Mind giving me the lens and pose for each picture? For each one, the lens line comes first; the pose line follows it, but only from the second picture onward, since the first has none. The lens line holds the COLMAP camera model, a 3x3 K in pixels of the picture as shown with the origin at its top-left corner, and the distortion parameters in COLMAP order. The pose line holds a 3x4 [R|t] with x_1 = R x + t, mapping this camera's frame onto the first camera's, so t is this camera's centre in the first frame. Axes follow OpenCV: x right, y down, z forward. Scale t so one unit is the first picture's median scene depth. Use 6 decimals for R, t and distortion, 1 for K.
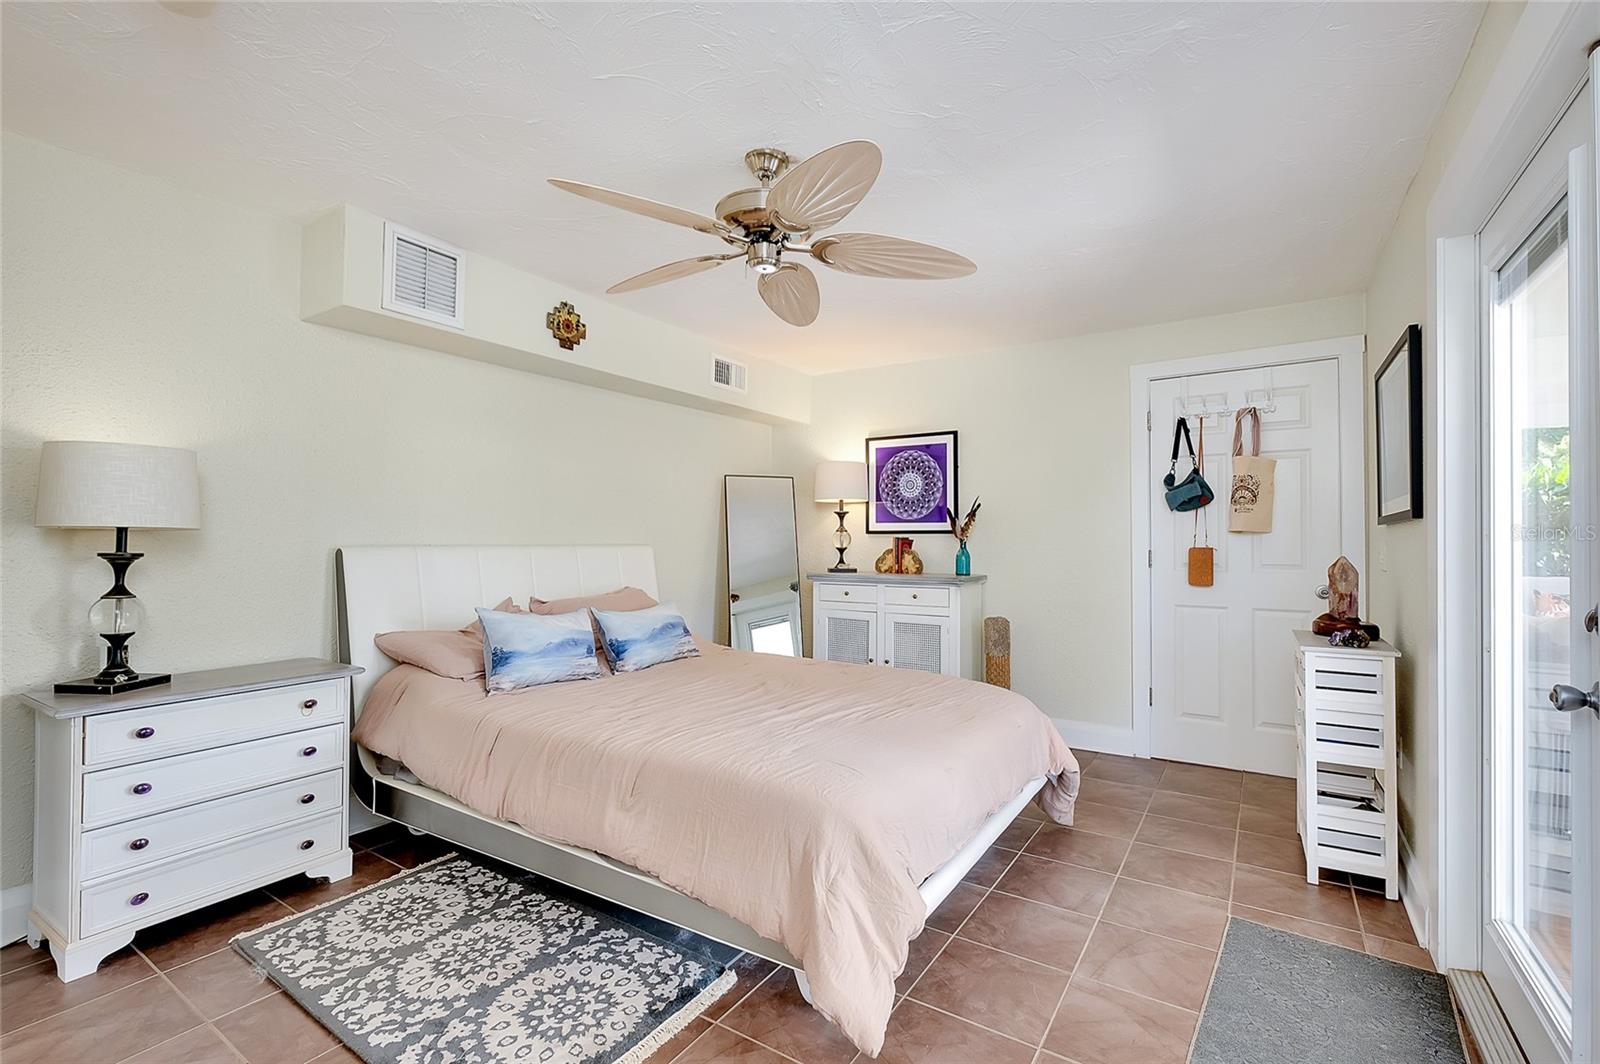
lens RADIAL K [[705.4, 0, 829.4], [0, 705.4, 534.1], [0, 0, 1]] dist [-0.004964, 0.000764]
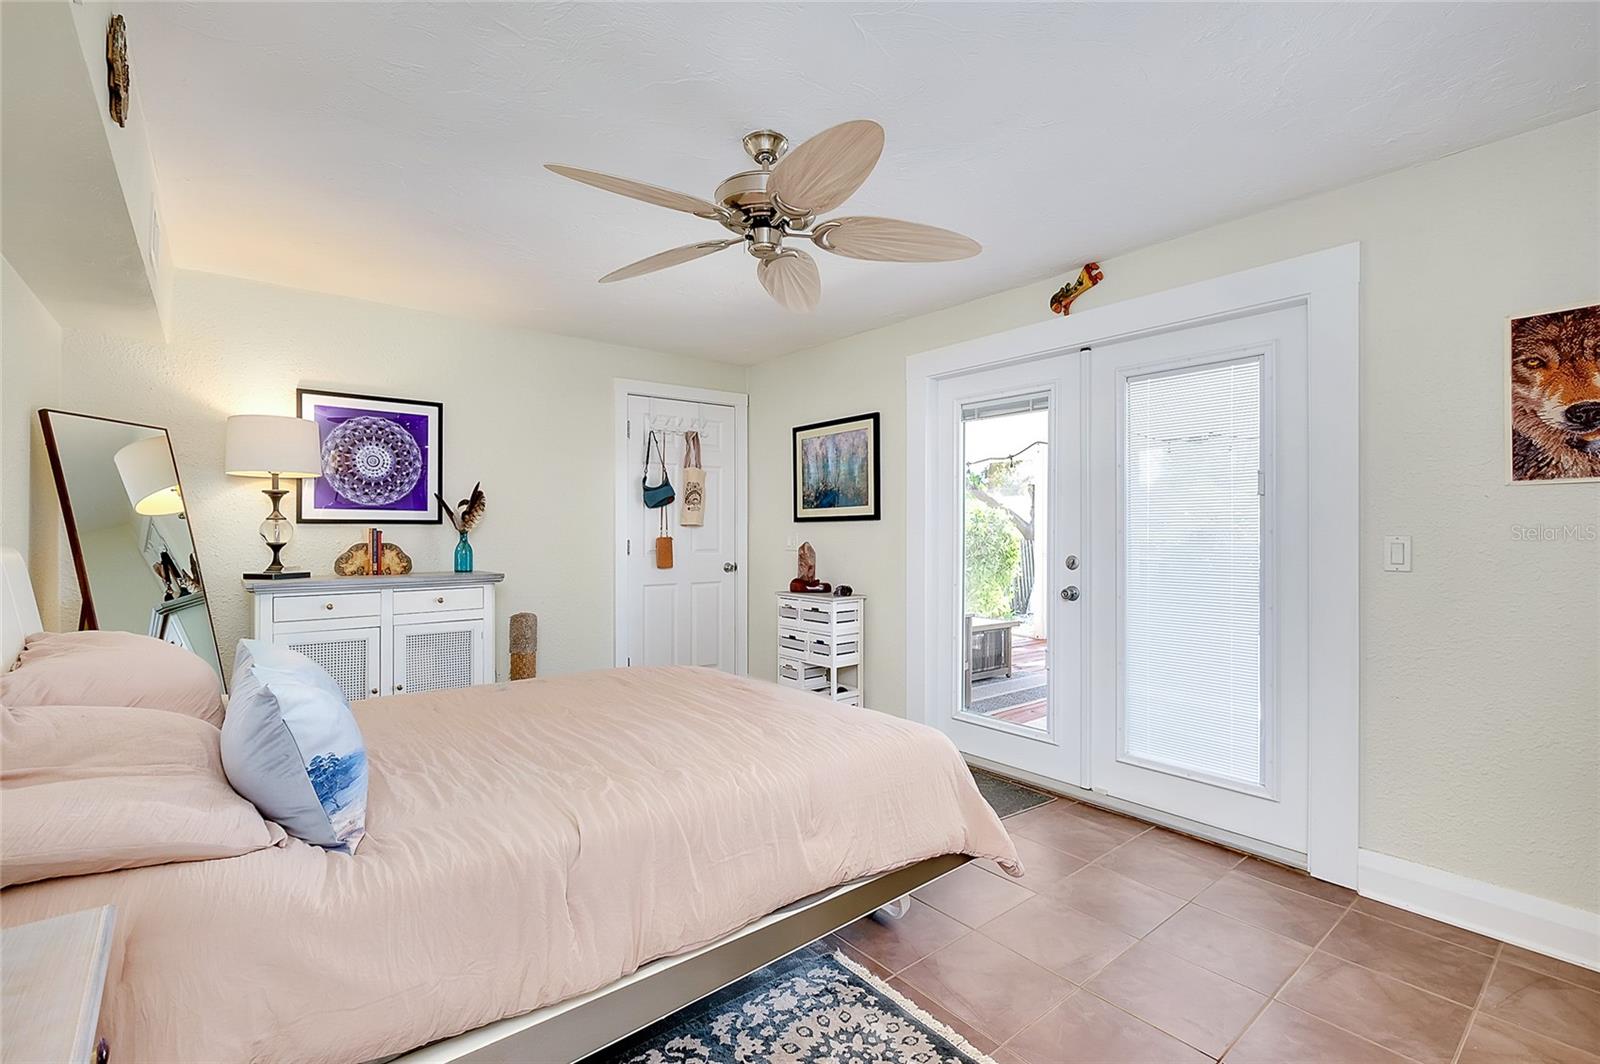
lens RADIAL K [[705.4, 0, 805.6], [0, 705.4, 530.3], [0, 0, 1]] dist [-0.004964, 0.000764]
pose [[0.316059, -0.000312, 0.948739, -0.484387], [-0.009559, 0.999948, 0.003513, -0.000443], [-0.948691, -0.010179, 0.316040, 0.307894]]
